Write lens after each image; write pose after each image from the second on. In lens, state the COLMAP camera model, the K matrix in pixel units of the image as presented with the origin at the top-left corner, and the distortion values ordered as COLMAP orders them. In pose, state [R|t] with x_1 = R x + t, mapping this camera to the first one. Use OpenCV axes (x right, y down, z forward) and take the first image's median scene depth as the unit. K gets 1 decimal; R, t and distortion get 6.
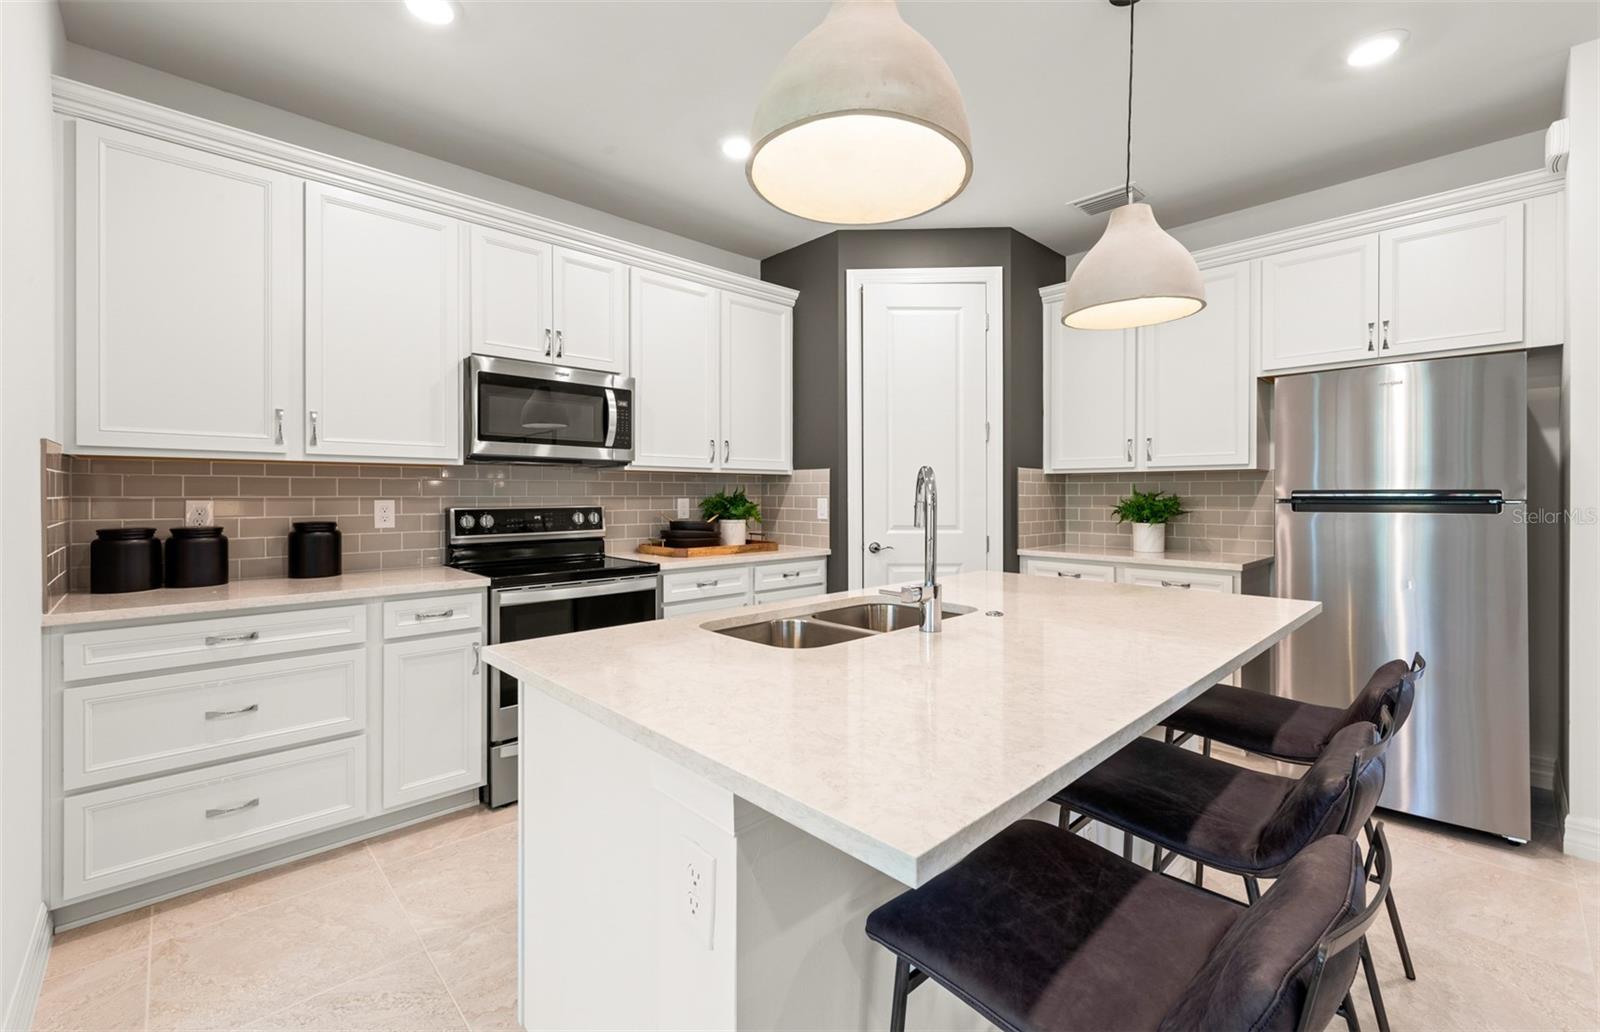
lens RADIAL K [[659.9, 0, 800.6], [0, 659.9, 505.2], [0, 0, 1]] dist [0.000310, 0.000025]
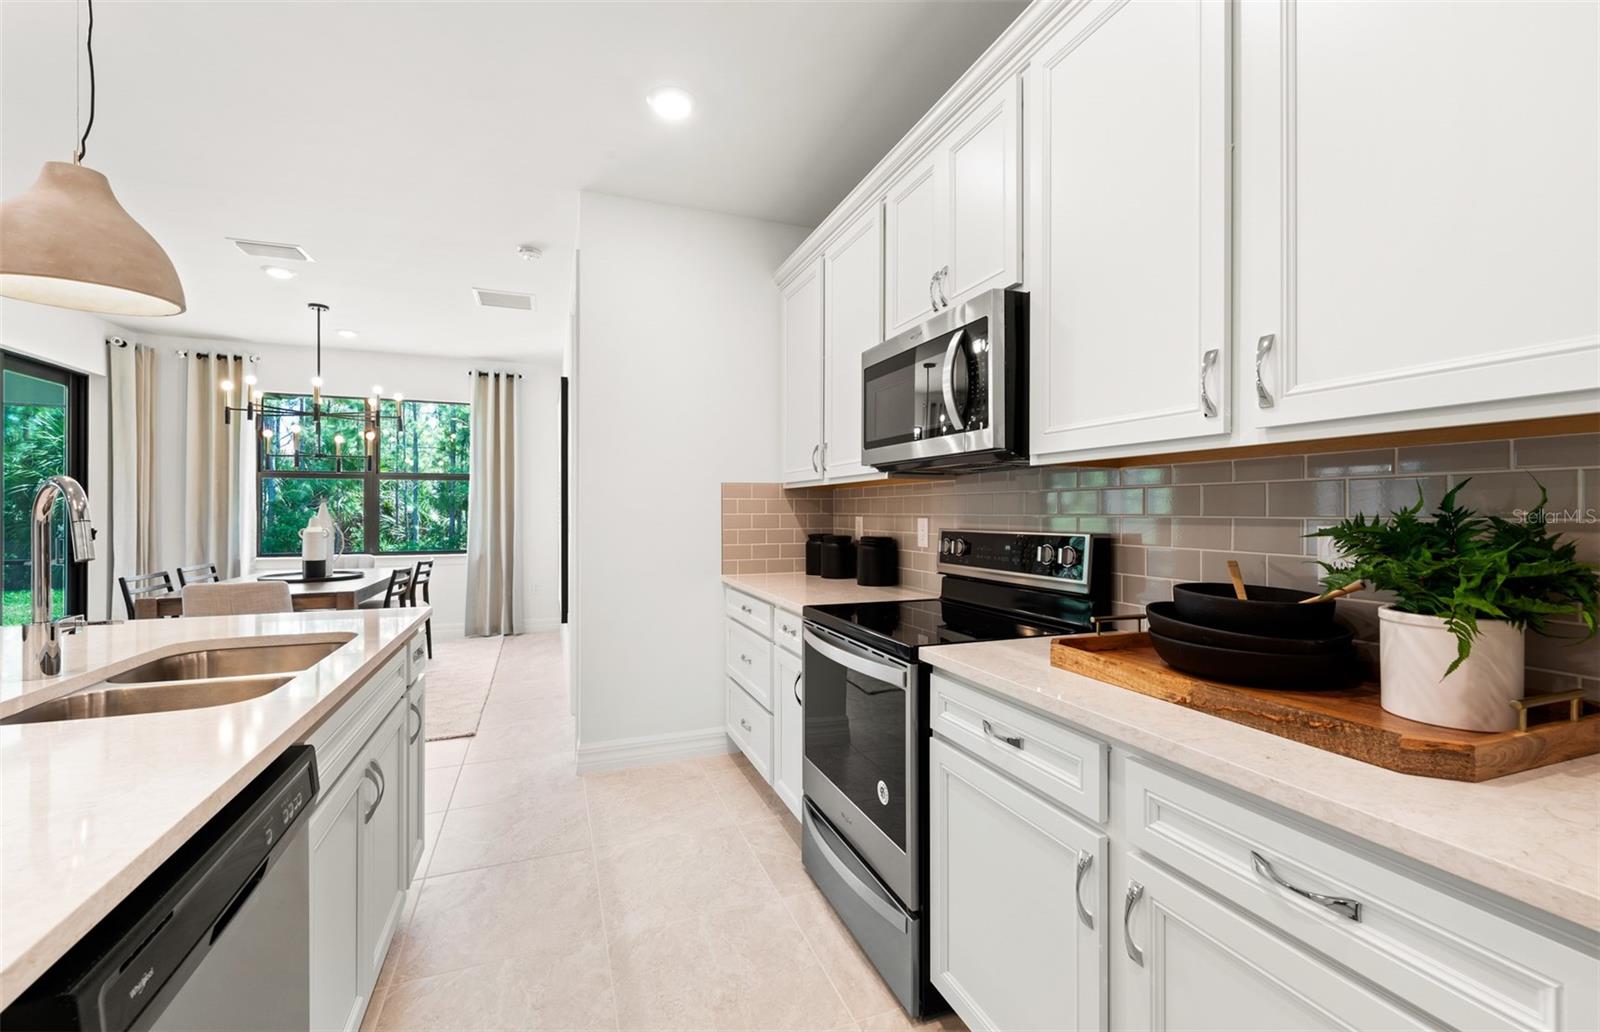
lens RADIAL K [[659.9, 0, 800.6], [0, 659.9, 505.2], [0, 0, 1]] dist [0.000310, 0.000025]
pose [[-0.389116, -0.006248, -0.921168, 0.296977], [-0.012762, 0.999918, -0.001391, -0.020804], [0.921100, 0.011214, -0.389164, 1.099466]]
